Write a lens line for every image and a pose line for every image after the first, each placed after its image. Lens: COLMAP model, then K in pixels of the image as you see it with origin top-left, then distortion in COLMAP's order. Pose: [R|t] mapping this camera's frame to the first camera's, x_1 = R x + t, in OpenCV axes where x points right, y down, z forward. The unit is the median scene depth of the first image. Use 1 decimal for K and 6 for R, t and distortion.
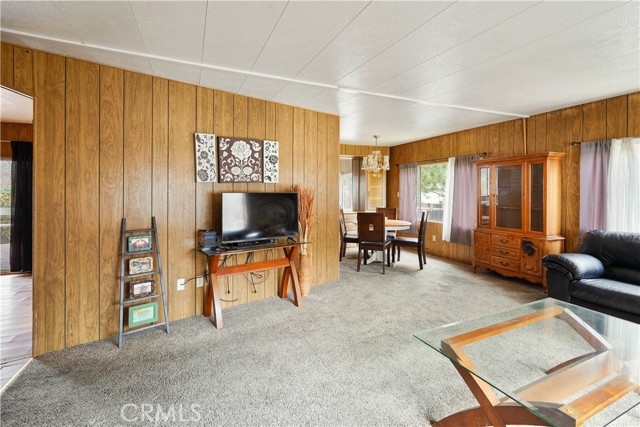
lens RADIAL K [[288.5, 0, 319.0], [0, 288.5, 192.0], [0, 0, 1]] dist [-0.010075, 0.005132]
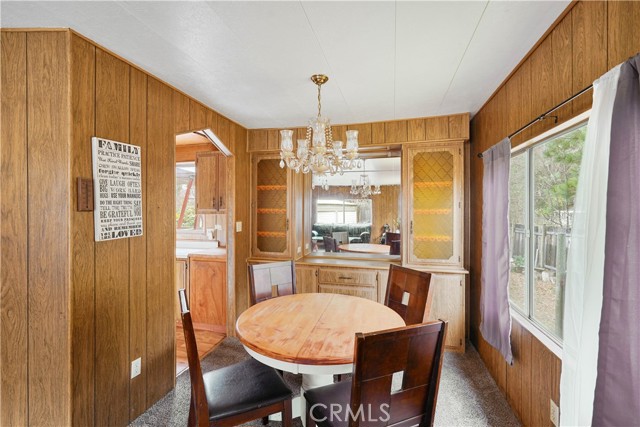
lens RADIAL K [[288.5, 0, 311.7], [0, 288.5, 210.0], [0, 0, 1]] dist [-0.010075, 0.005132]
pose [[0.783060, 0.003587, -0.621935, 0.651047], [-0.001389, 0.999991, 0.004018, -0.042845], [0.621944, -0.002283, 0.783058, 1.100824]]
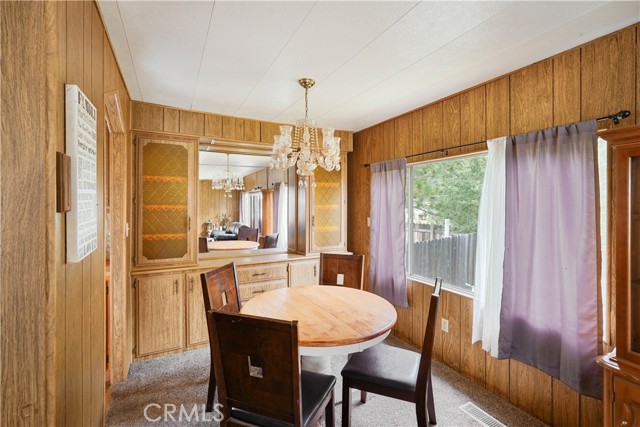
lens RADIAL K [[288.5, 0, 321.4], [0, 288.5, 203.3], [0, 0, 1]] dist [-0.010075, 0.005132]
pose [[0.996914, 0.000450, 0.078505, 0.290774], [-0.000078, 0.999989, -0.004745, -0.044562], [-0.078506, 0.004724, 0.996902, 0.953917]]
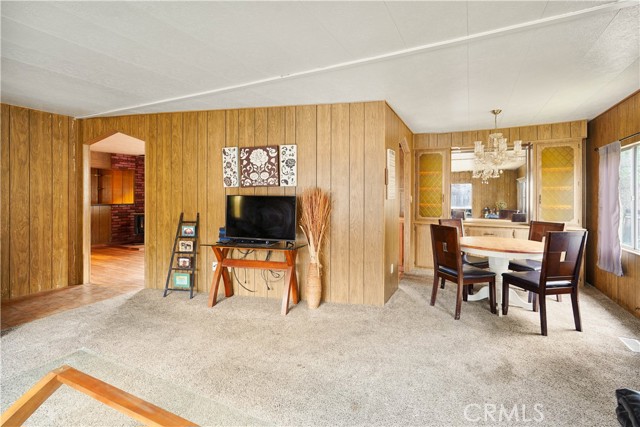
lens RADIAL K [[288.5, 0, 330.6], [0, 288.5, 196.1], [0, 0, 1]] dist [-0.010075, 0.005132]
pose [[0.655689, 0.003164, -0.755025, 0.693250], [-0.003711, 0.999993, 0.000968, 0.001115], [0.755022, 0.002167, 0.655696, 0.447328]]
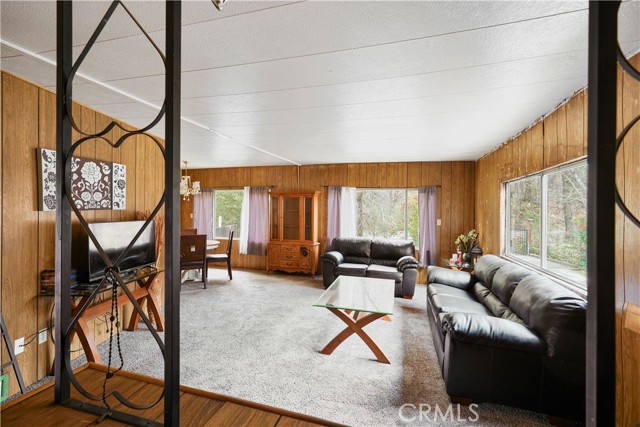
lens RADIAL K [[288.5, 0, 310.9], [0, 288.5, 212.4], [0, 0, 1]] dist [-0.010075, 0.005132]
pose [[0.664357, -0.003946, 0.747405, -0.441941], [-0.006904, 0.999911, 0.011416, -0.037261], [-0.747384, -0.012745, 0.664270, -0.061230]]
